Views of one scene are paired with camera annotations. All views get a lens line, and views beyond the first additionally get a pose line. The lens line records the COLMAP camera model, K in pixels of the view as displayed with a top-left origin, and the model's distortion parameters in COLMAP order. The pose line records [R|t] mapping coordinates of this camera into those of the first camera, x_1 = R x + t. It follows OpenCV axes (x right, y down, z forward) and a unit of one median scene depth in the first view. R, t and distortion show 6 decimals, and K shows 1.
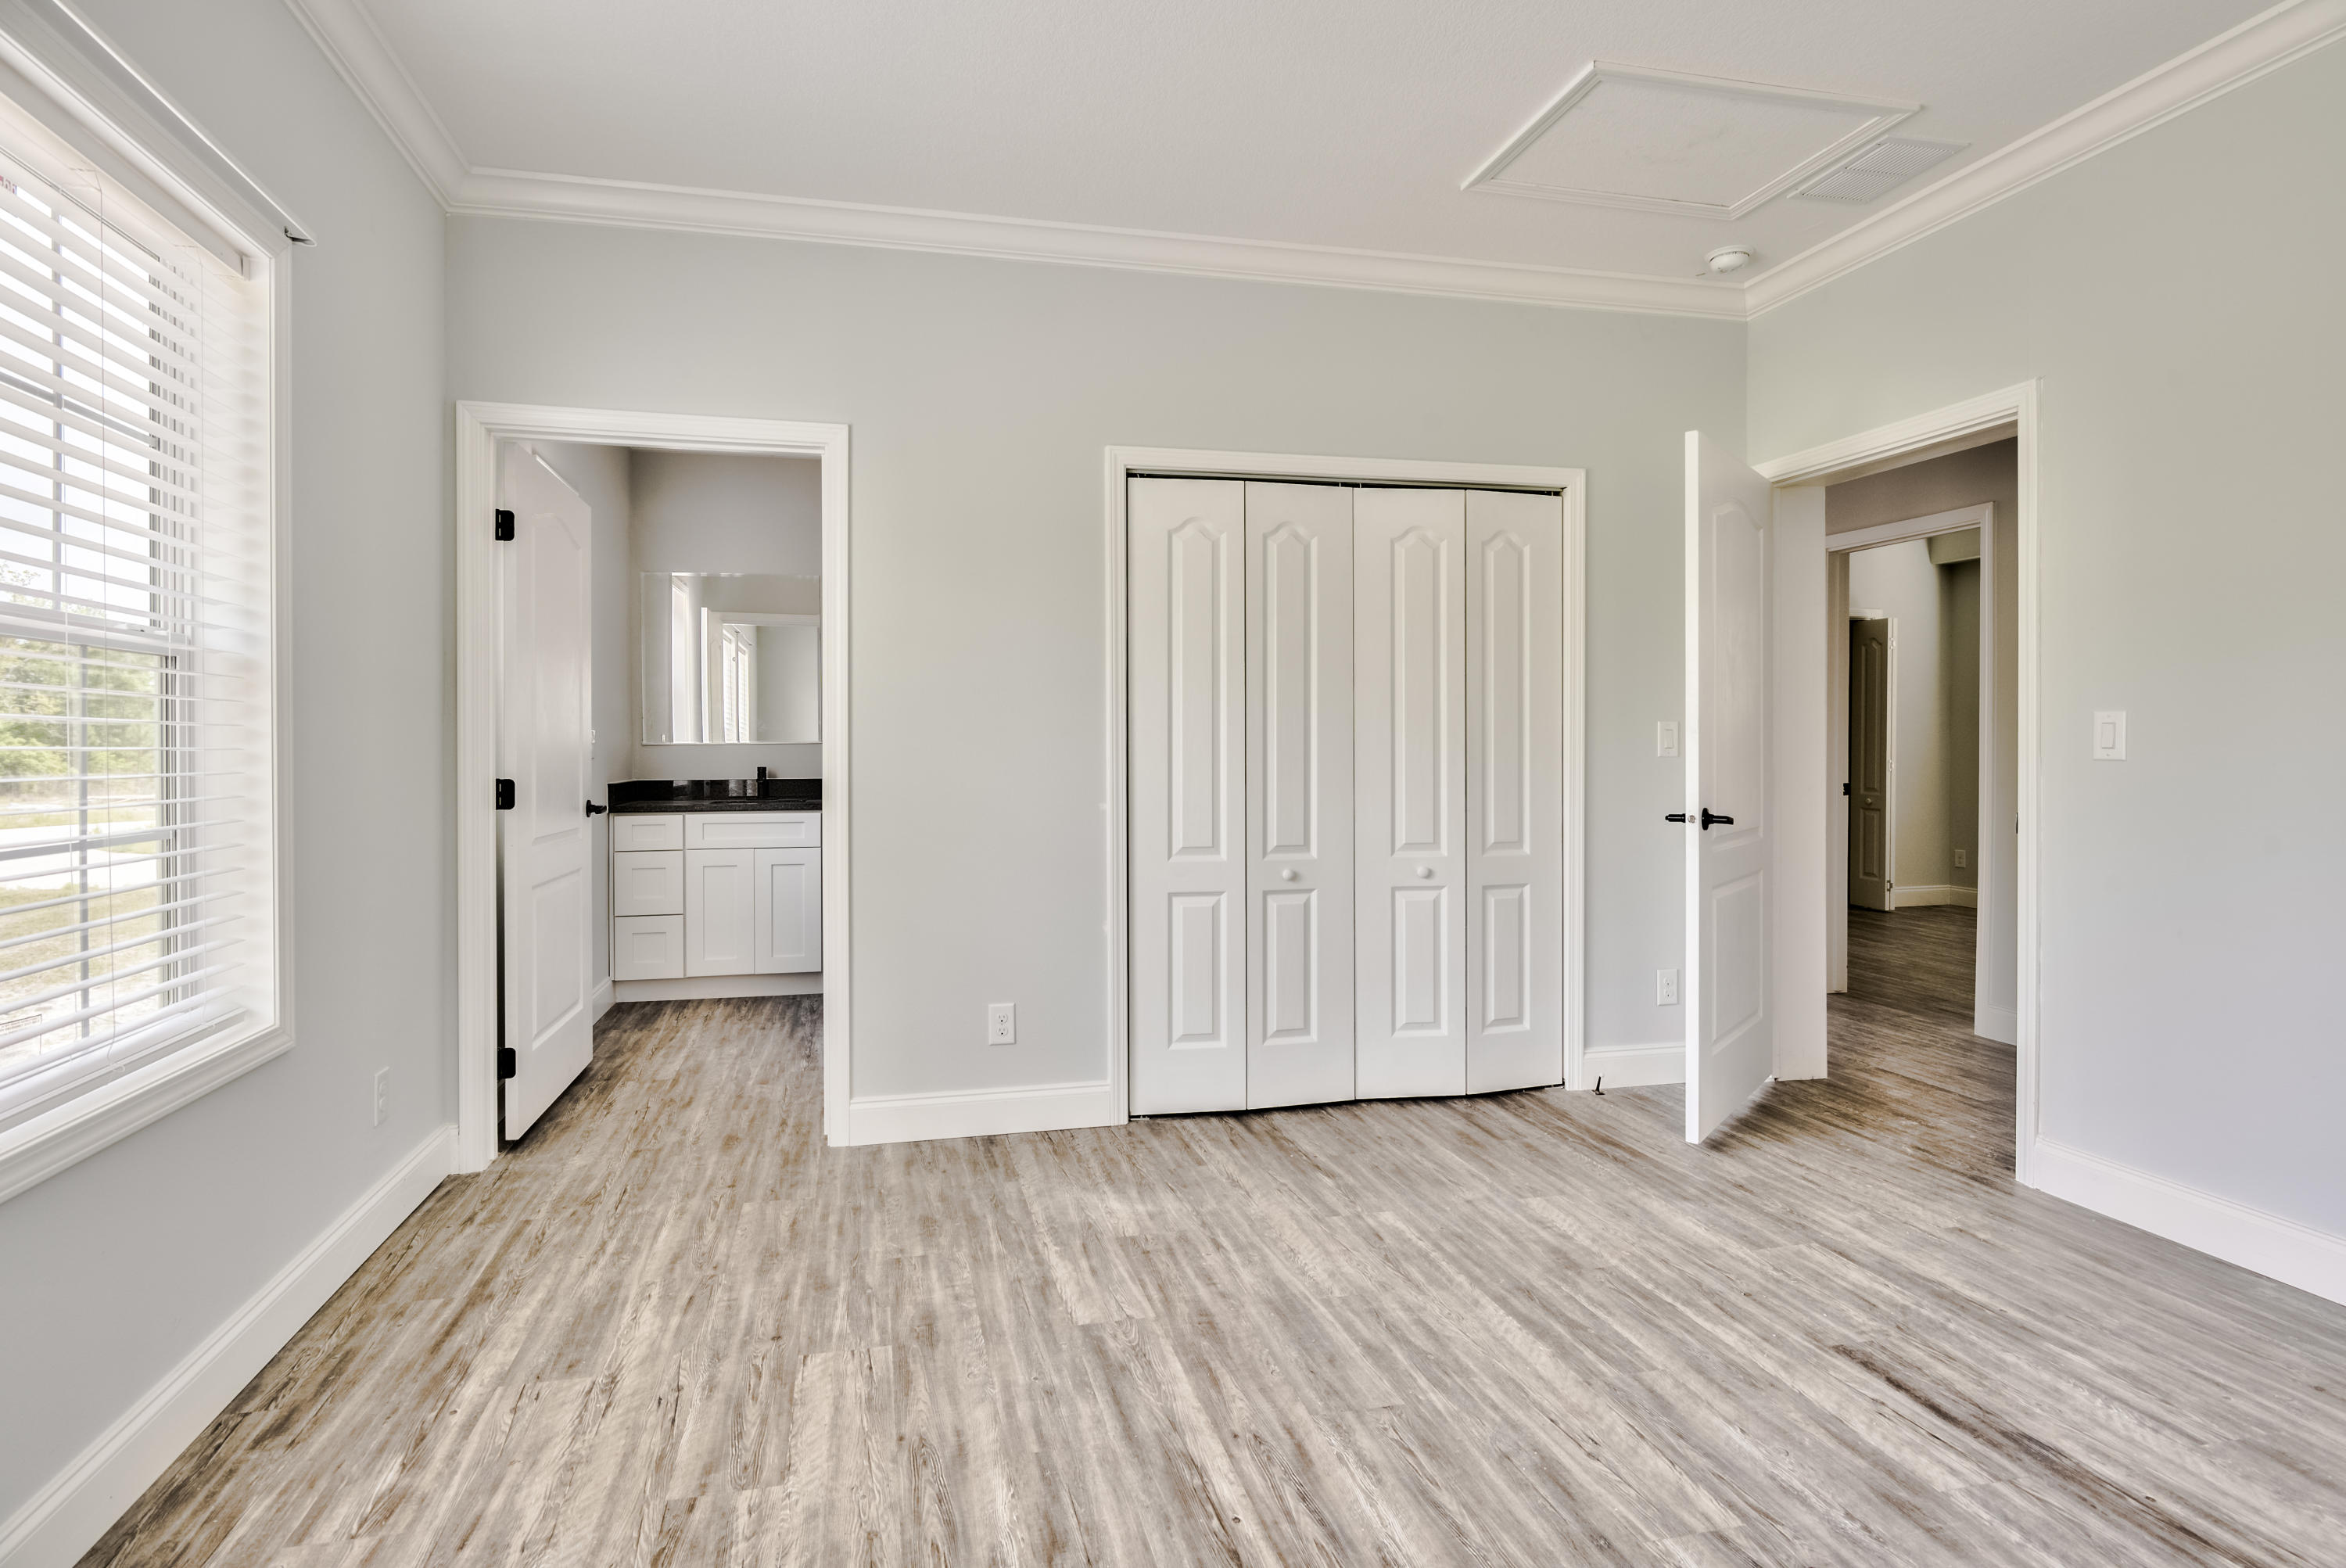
lens RADIAL K [[1170.4, 0, 1180.5], [0, 1170.4, 767.9], [0, 0, 1]] dist [-0.000187, -0.000433]
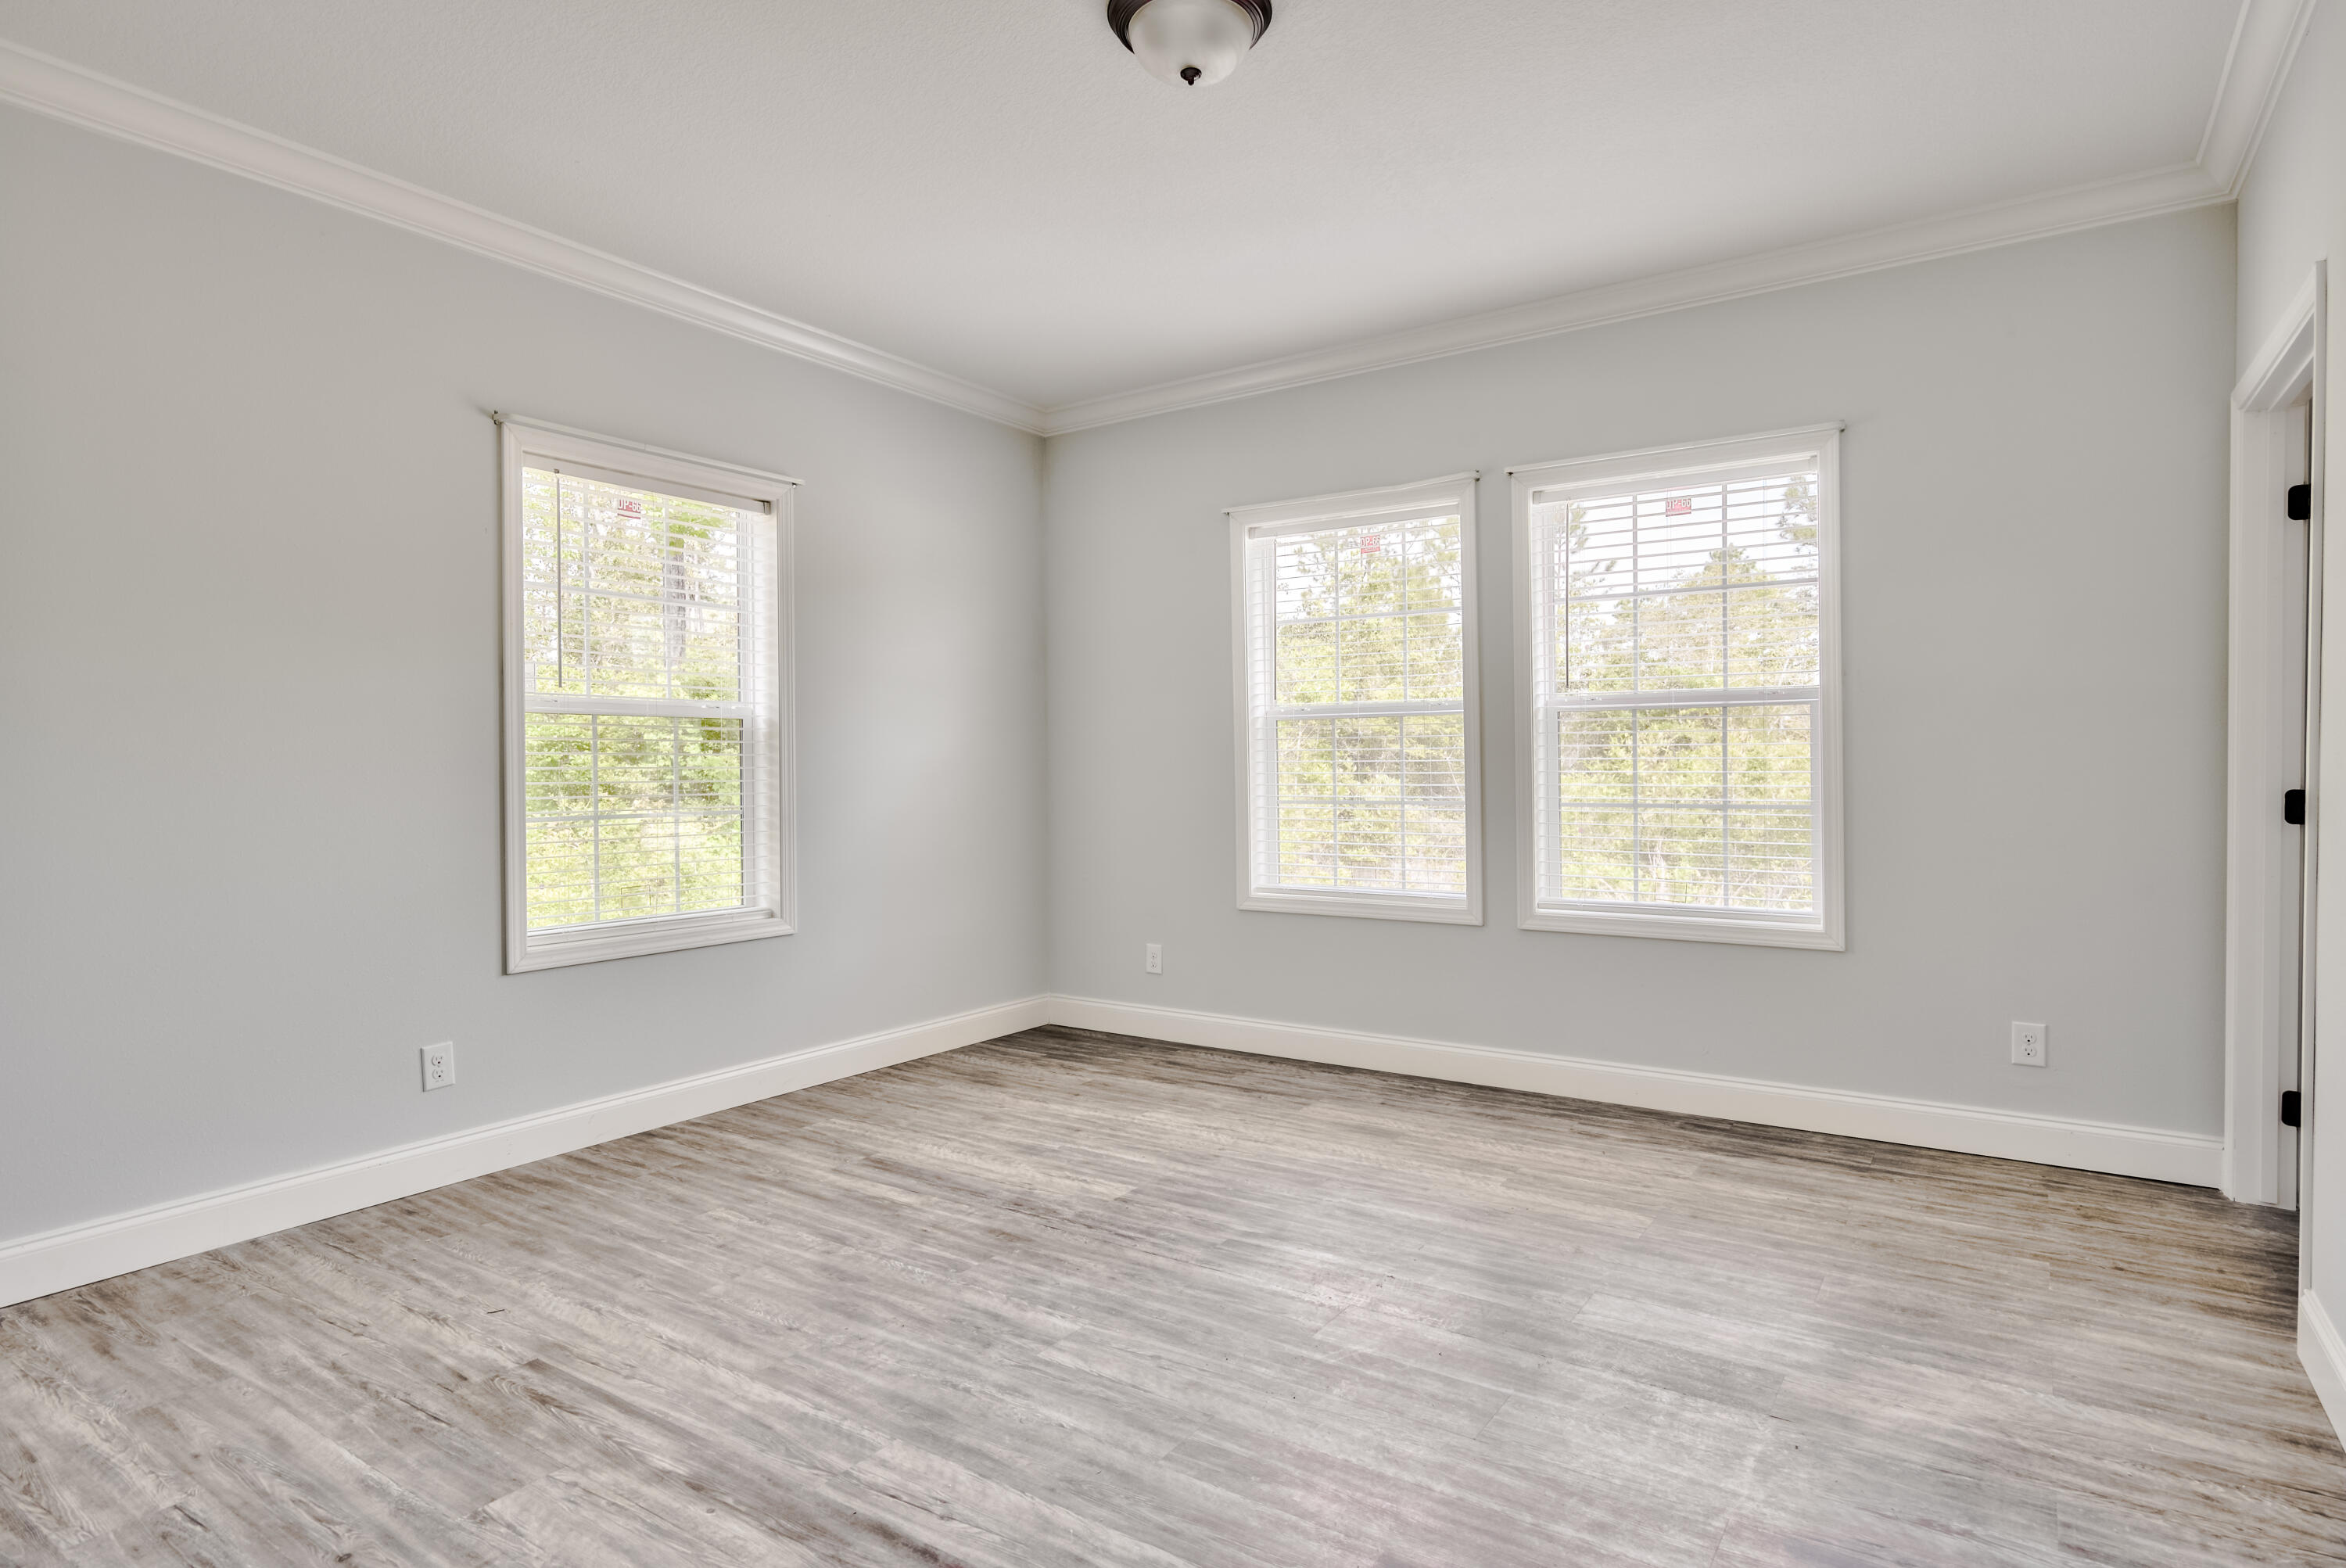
lens RADIAL K [[1244.3, 0, 1177.1], [0, 1244.3, 776.5], [0, 0, 1]] dist [0.000839, 0.000196]
pose [[-0.750931, 0.013680, -0.660239, 1.077864], [-0.005044, 0.999637, 0.026448, -0.033028], [0.660362, 0.023191, -0.750589, 1.806128]]
